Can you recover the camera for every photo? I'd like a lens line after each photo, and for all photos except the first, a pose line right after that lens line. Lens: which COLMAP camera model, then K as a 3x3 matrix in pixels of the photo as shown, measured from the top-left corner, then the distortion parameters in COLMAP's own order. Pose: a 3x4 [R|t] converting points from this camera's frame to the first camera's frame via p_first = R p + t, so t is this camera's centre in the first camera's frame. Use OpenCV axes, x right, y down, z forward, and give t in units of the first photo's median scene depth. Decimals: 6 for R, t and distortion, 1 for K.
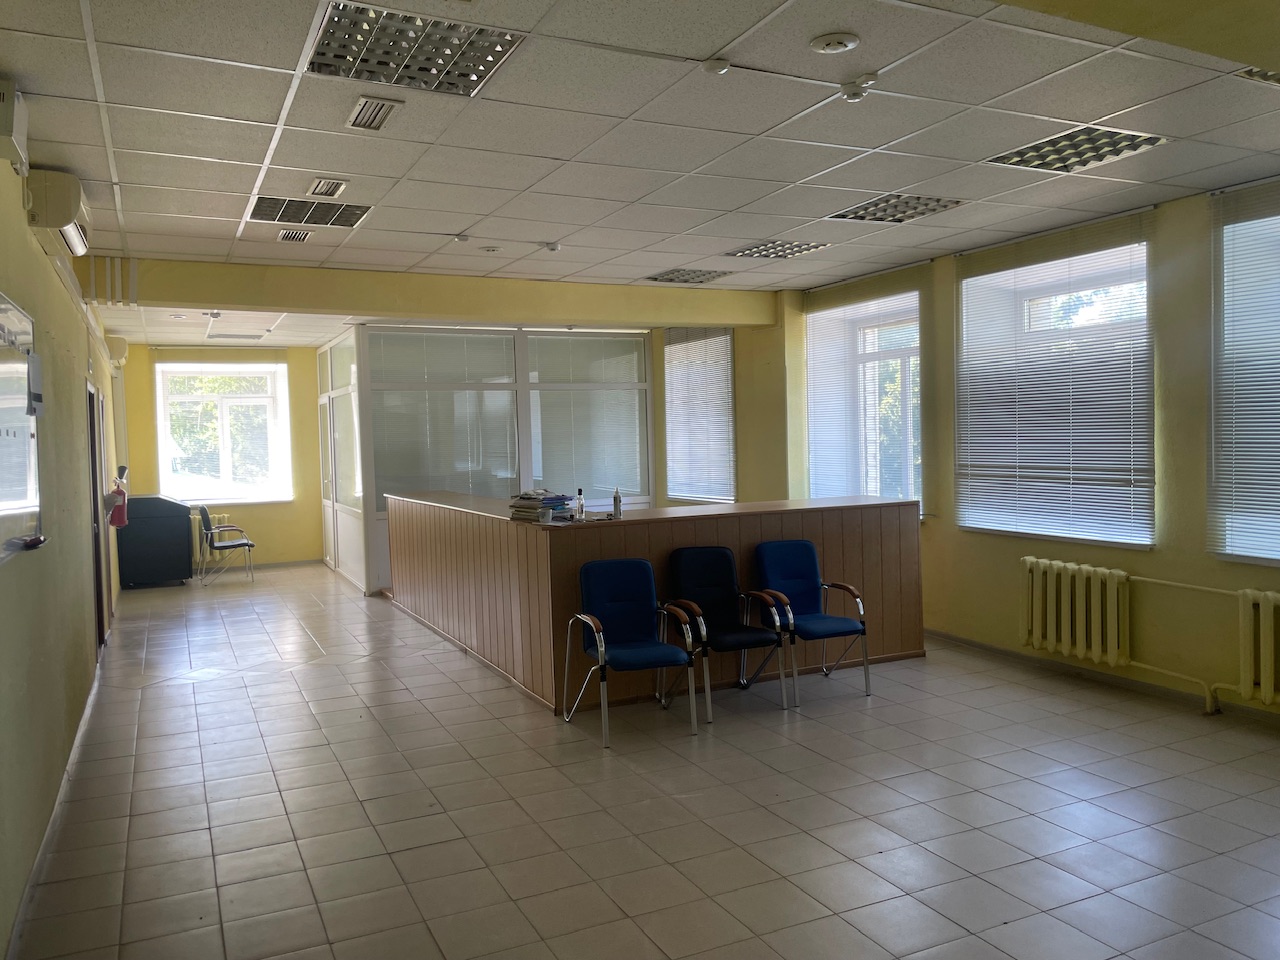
lens RADIAL K [[988.1, 0, 640.0], [0, 988.1, 480.0], [0, 0, 1]] dist [0.009161, 0.003788]
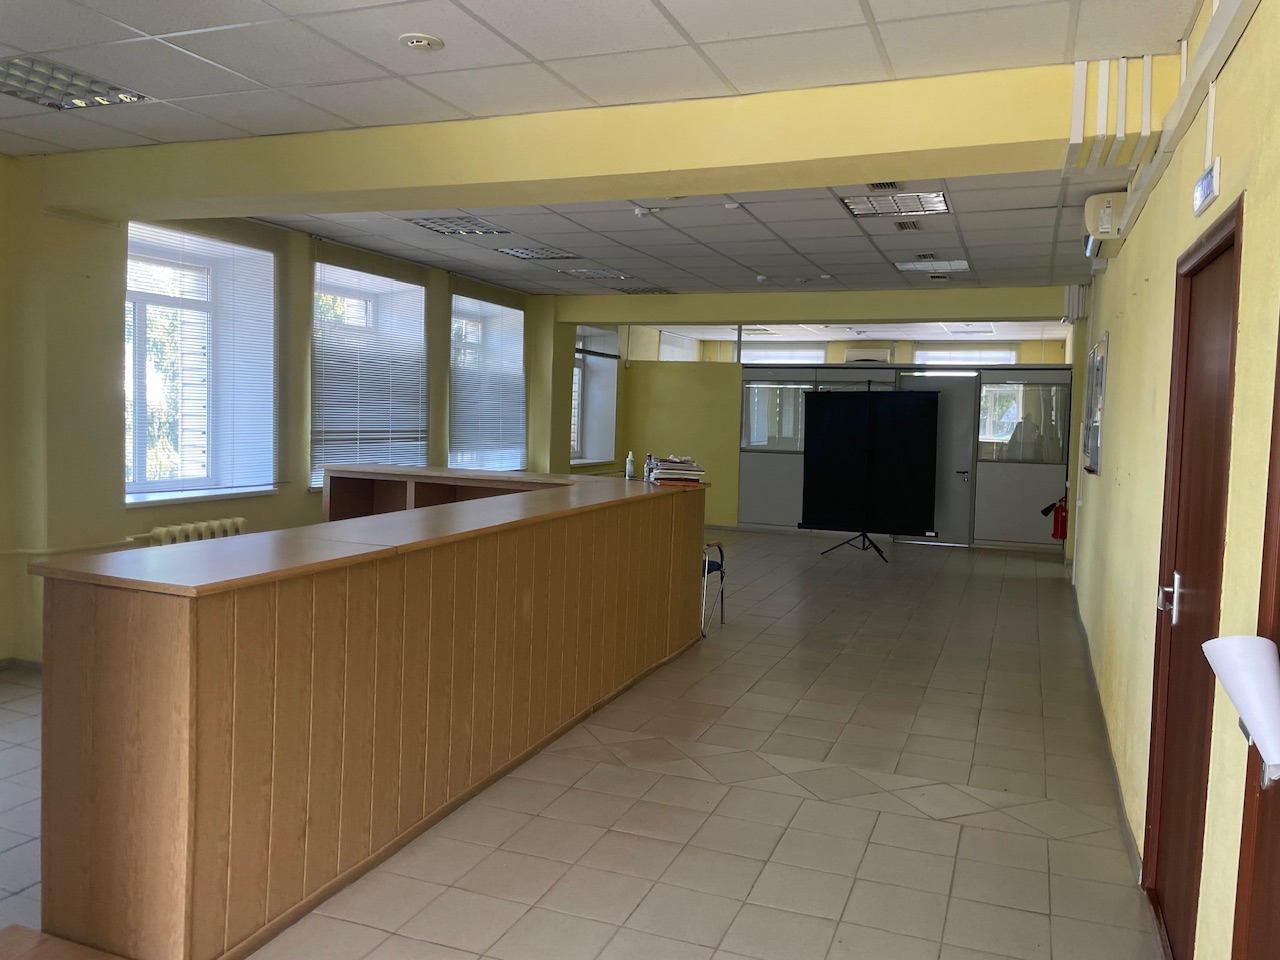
lens RADIAL K [[988.1, 0, 640.0], [0, 988.1, 480.0], [0, 0, 1]] dist [0.009161, 0.003788]
pose [[-0.684748, -0.045513, 0.727357, -0.756077], [0.021129, 0.996389, 0.082239, -0.046319], [-0.728473, 0.071681, -0.681314, 1.561007]]
